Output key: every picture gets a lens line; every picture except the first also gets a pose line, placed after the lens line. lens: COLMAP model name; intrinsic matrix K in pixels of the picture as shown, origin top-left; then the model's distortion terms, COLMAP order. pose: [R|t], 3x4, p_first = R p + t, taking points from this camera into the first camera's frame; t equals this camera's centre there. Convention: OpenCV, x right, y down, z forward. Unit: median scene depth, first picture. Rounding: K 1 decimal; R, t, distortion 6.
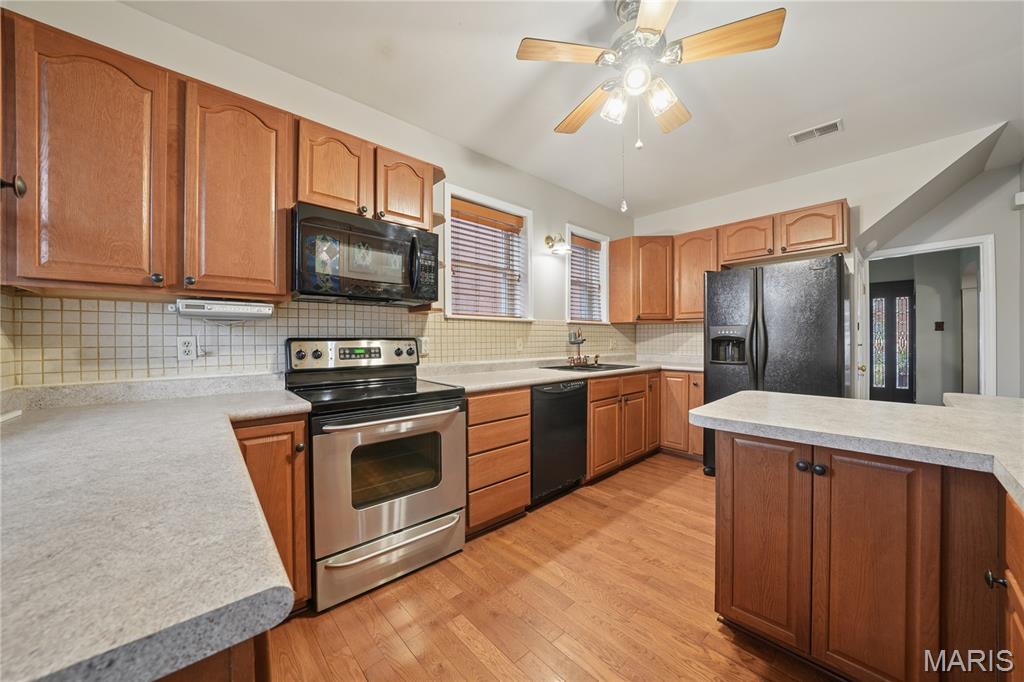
lens RADIAL K [[358.3, 0, 507.0], [0, 358.3, 339.0], [0, 0, 1]] dist [-0.022694, 0.000673]
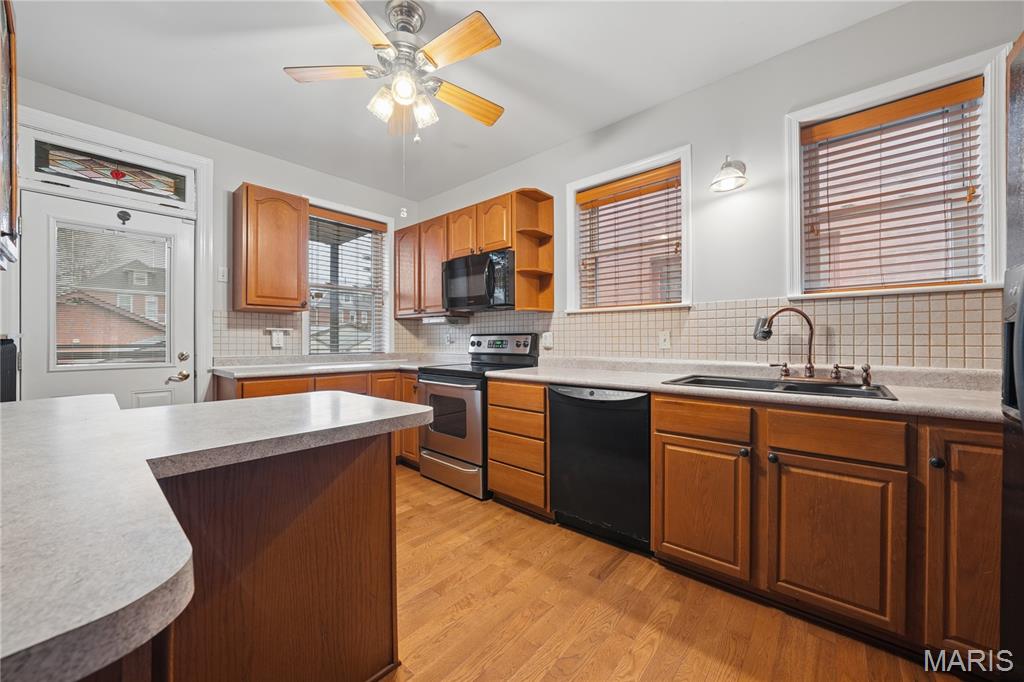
lens RADIAL K [[378.8, 0, 509.2], [0, 378.8, 337.9], [0, 0, 1]] dist [-0.017390, -0.000321]
pose [[0.117292, -0.003249, -0.993092, 0.896058], [0.002043, 0.999993, -0.003030, 0.015700], [0.993095, -0.001673, 0.117298, 0.692649]]
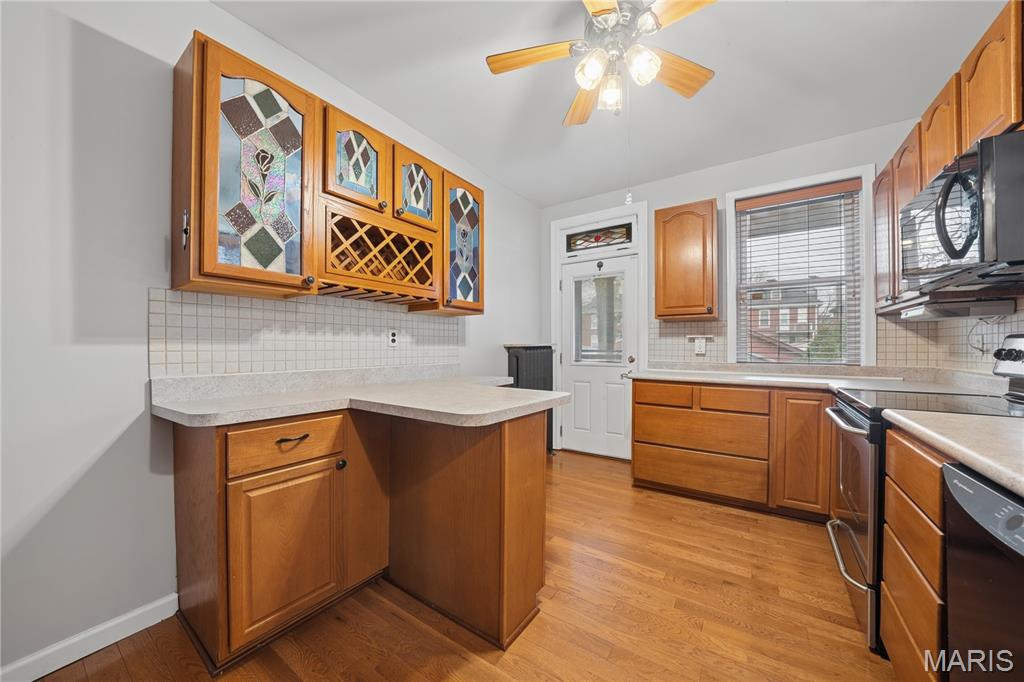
lens RADIAL K [[358.3, 0, 509.6], [0, 358.3, 347.1], [0, 0, 1]] dist [-0.022694, 0.000673]
pose [[-0.974327, 0.005229, -0.225078, 0.501297], [0.004729, 0.999985, 0.002764, 0.011940], [0.225090, 0.001629, -0.974337, 1.089550]]
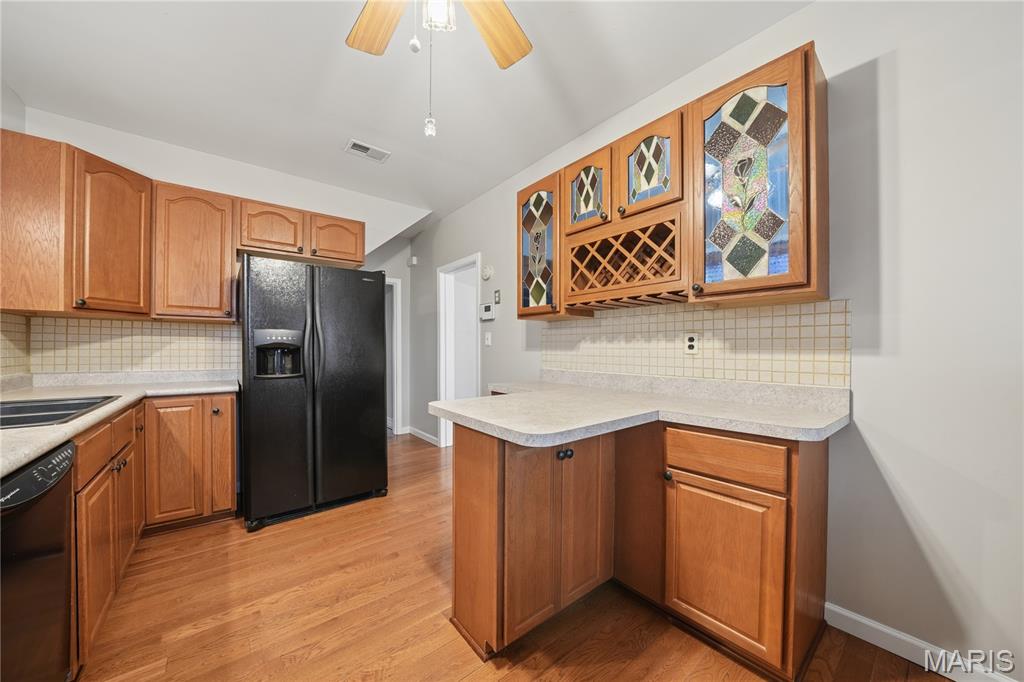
lens RADIAL K [[358.3, 0, 516.8], [0, 358.3, 352.2], [0, 0, 1]] dist [-0.022694, 0.000673]
pose [[0.047203, 0.000647, 0.998885, -0.155063], [-0.006480, 0.999979, -0.000341, 0.010427], [-0.998864, -0.006456, 0.047206, 0.481931]]
